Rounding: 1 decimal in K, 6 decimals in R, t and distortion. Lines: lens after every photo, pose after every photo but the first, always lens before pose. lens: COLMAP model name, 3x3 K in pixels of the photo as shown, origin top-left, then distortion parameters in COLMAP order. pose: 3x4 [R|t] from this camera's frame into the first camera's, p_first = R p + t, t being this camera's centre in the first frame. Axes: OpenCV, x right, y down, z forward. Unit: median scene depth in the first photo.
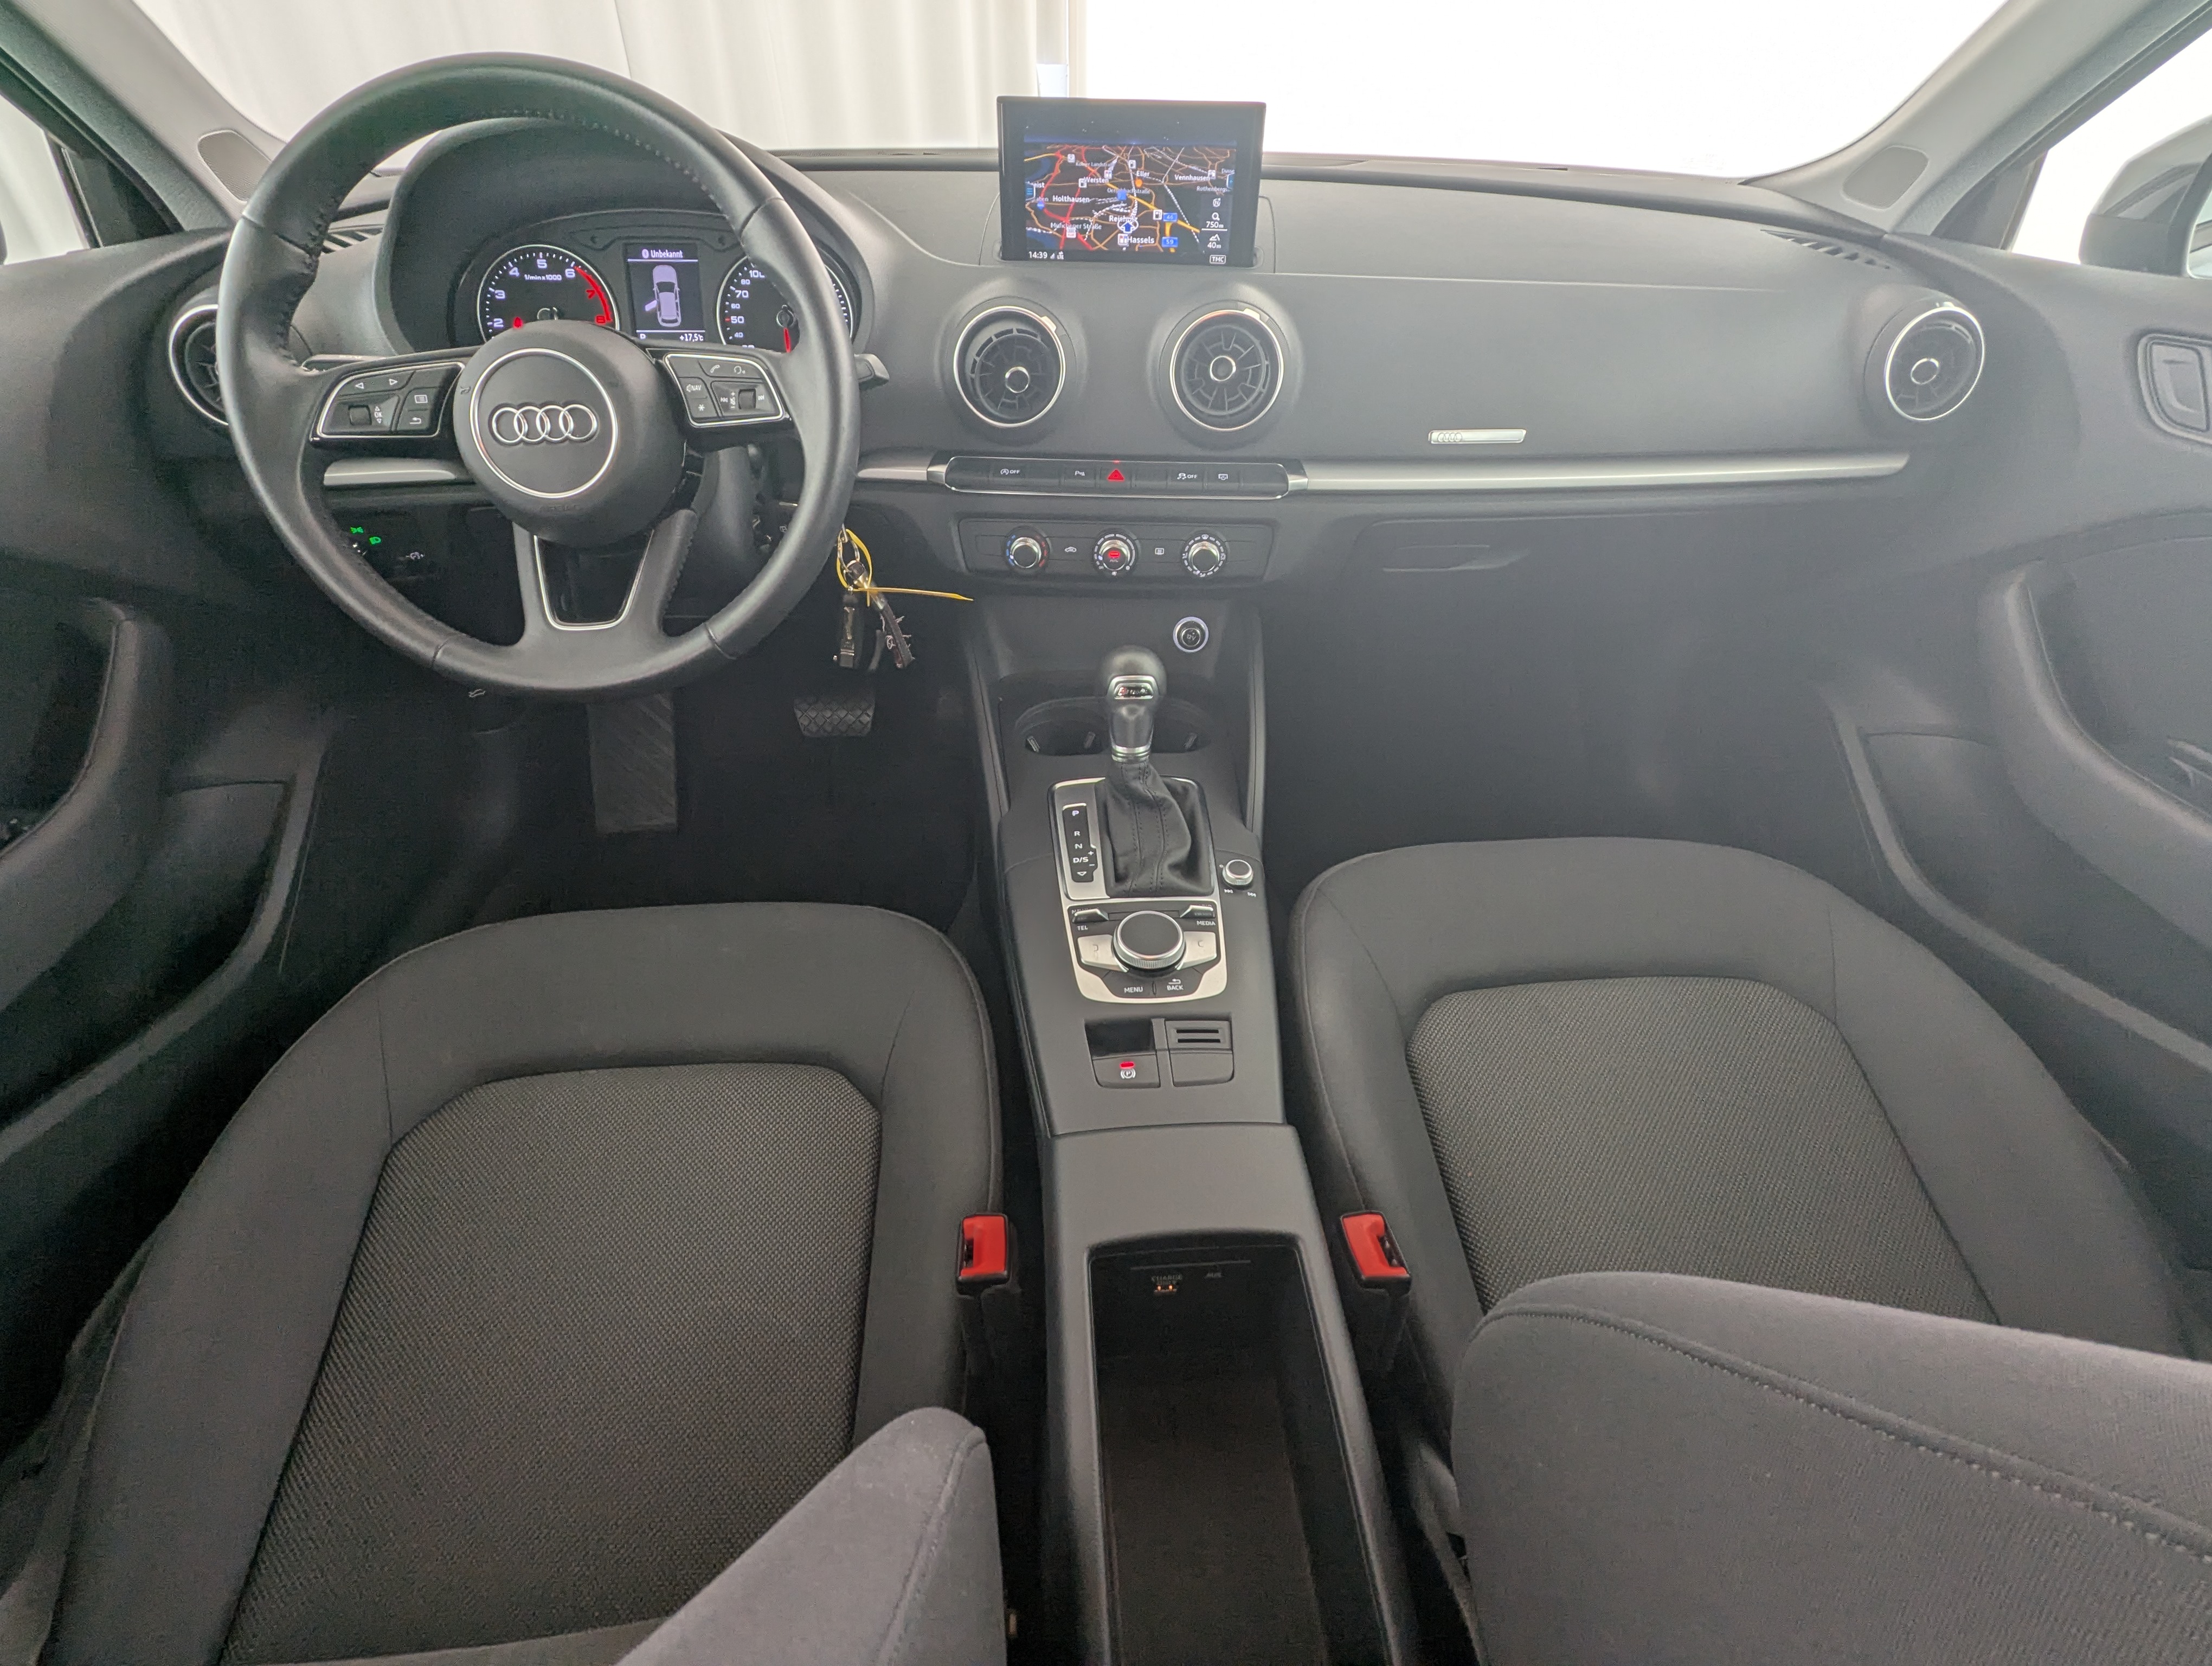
lens RADIAL K [[1030.6, 0, 1098.7], [0, 1030.6, 824.8], [0, 0, 1]] dist [0.002174, -0.000773]
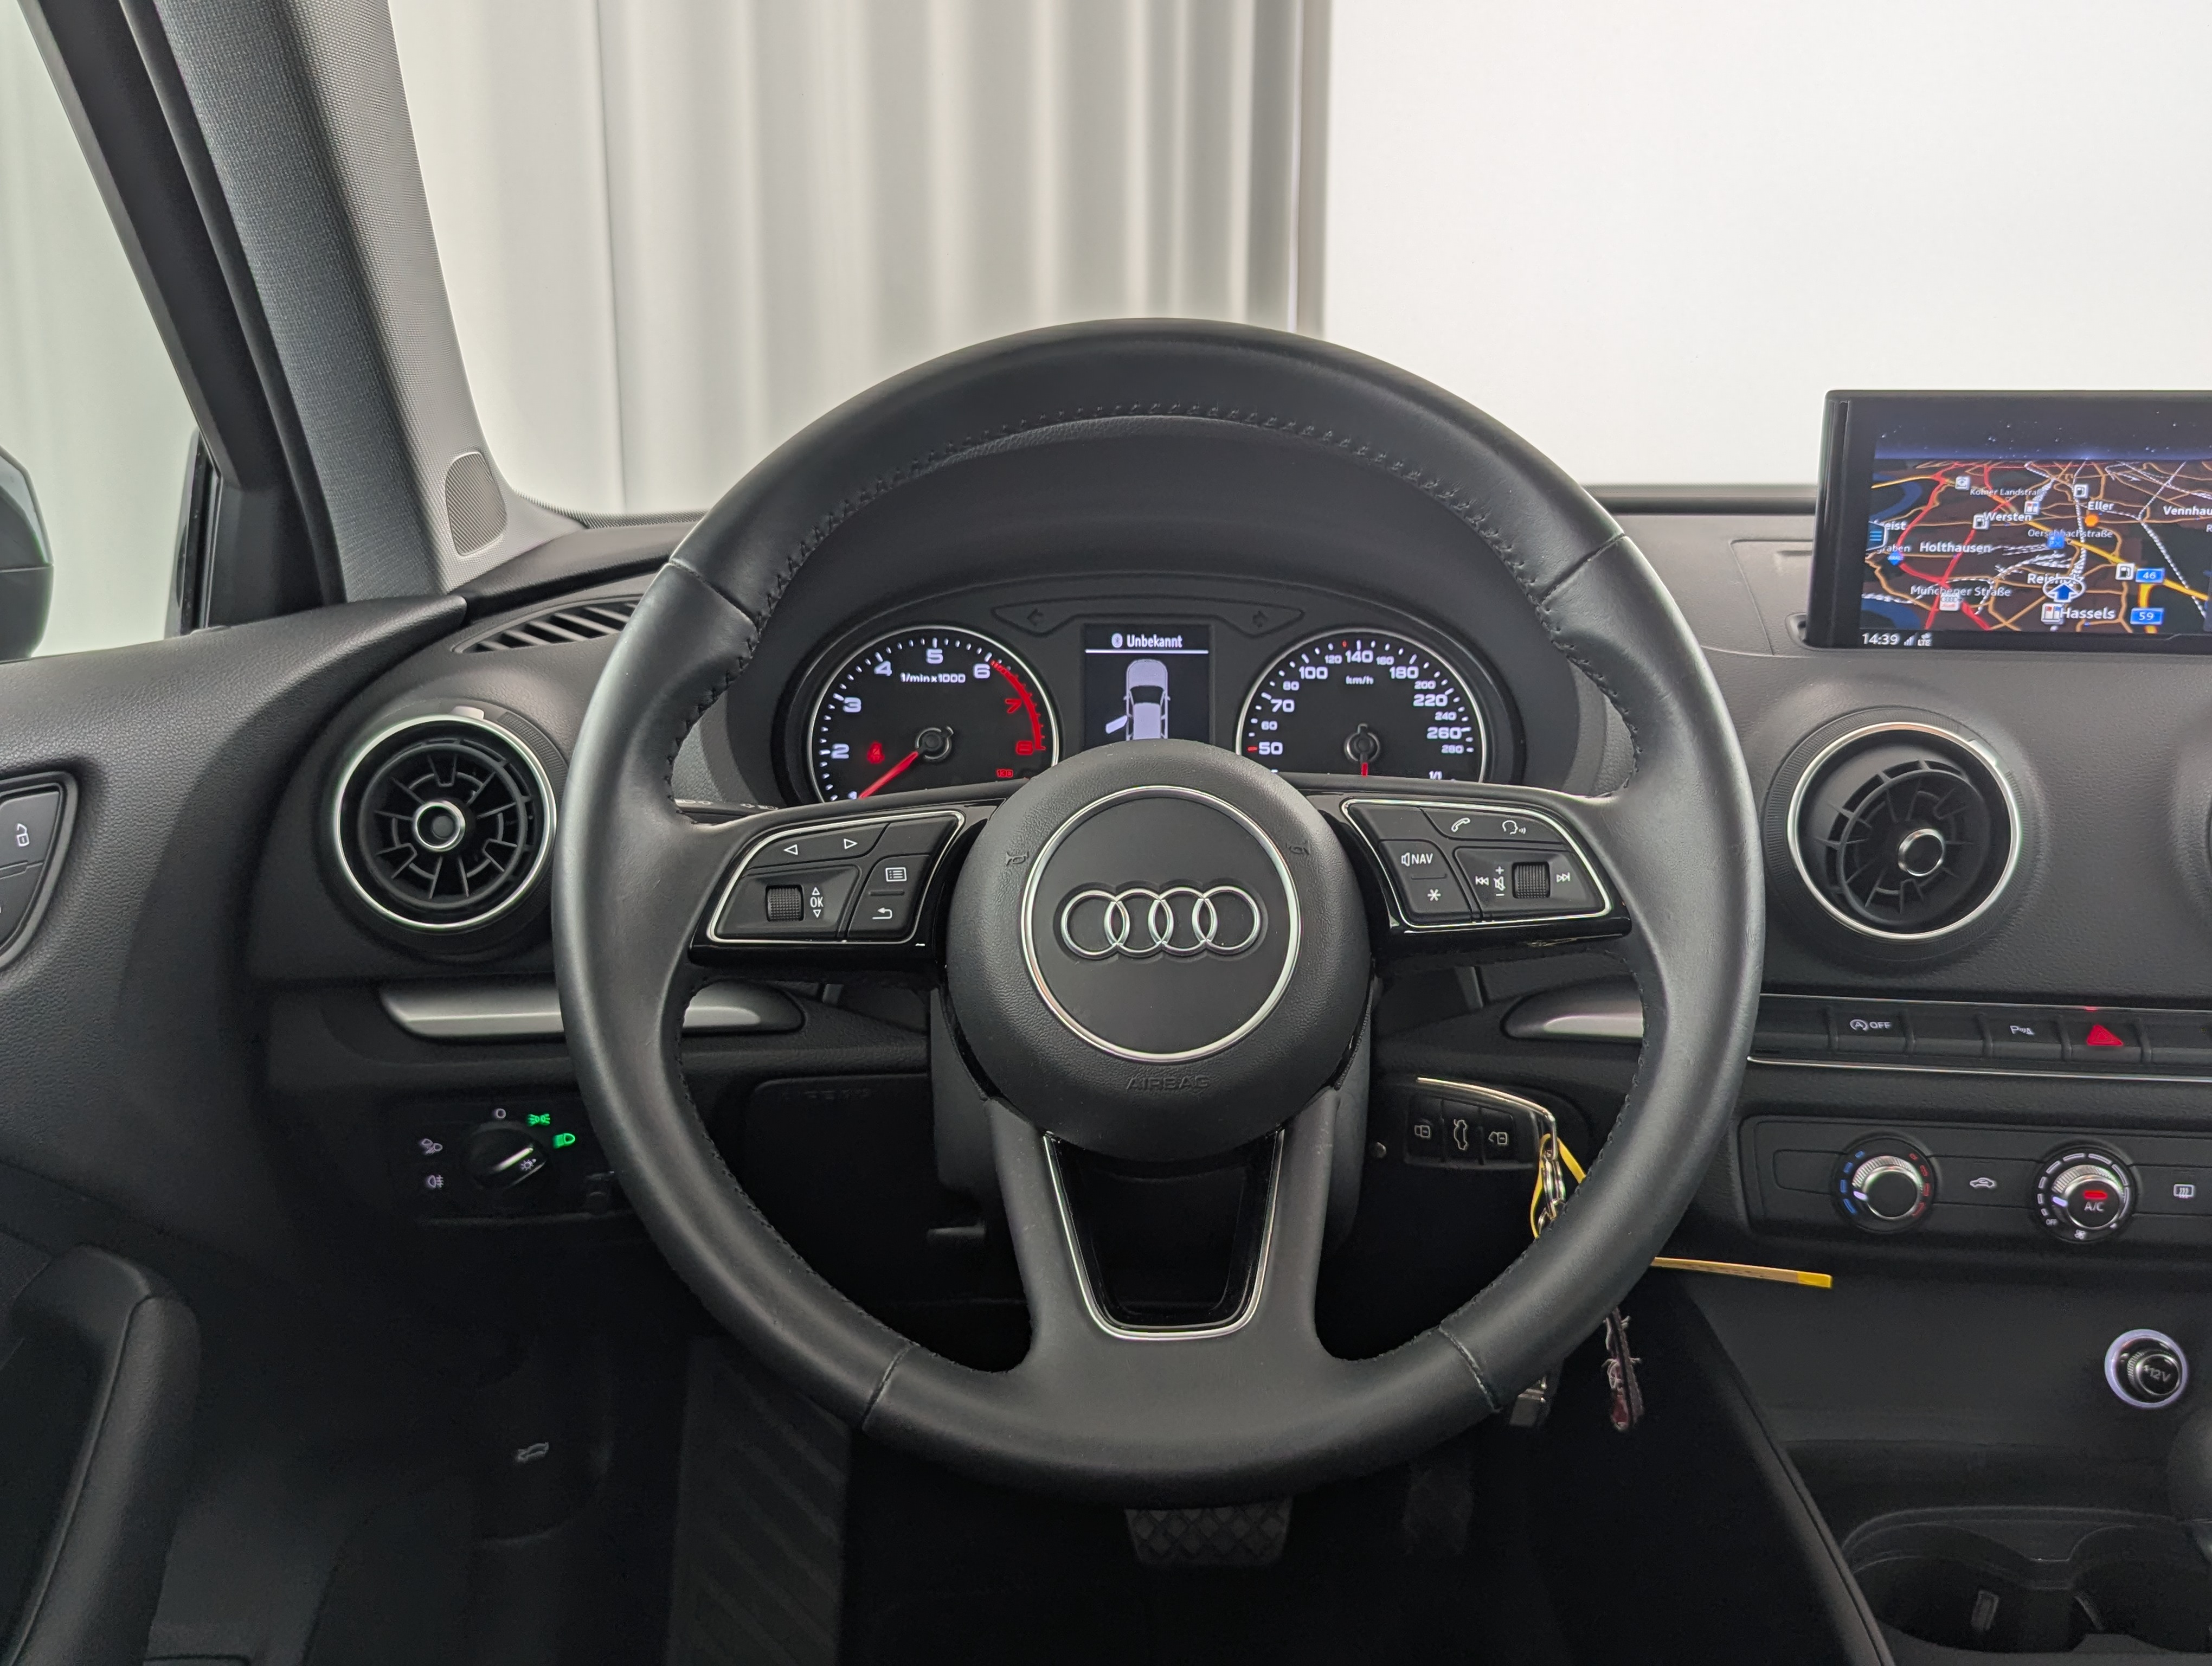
lens RADIAL K [[1997.1, 0, 1101.0], [0, 1997.1, 833.8], [0, 0, 1]] dist [0.002947, 0.007833]
pose [[0.996492, 0.005995, -0.083474, -0.381927], [-0.039987, 0.910317, -0.411975, -0.021500], [0.073518, 0.413868, 0.907364, 0.080163]]
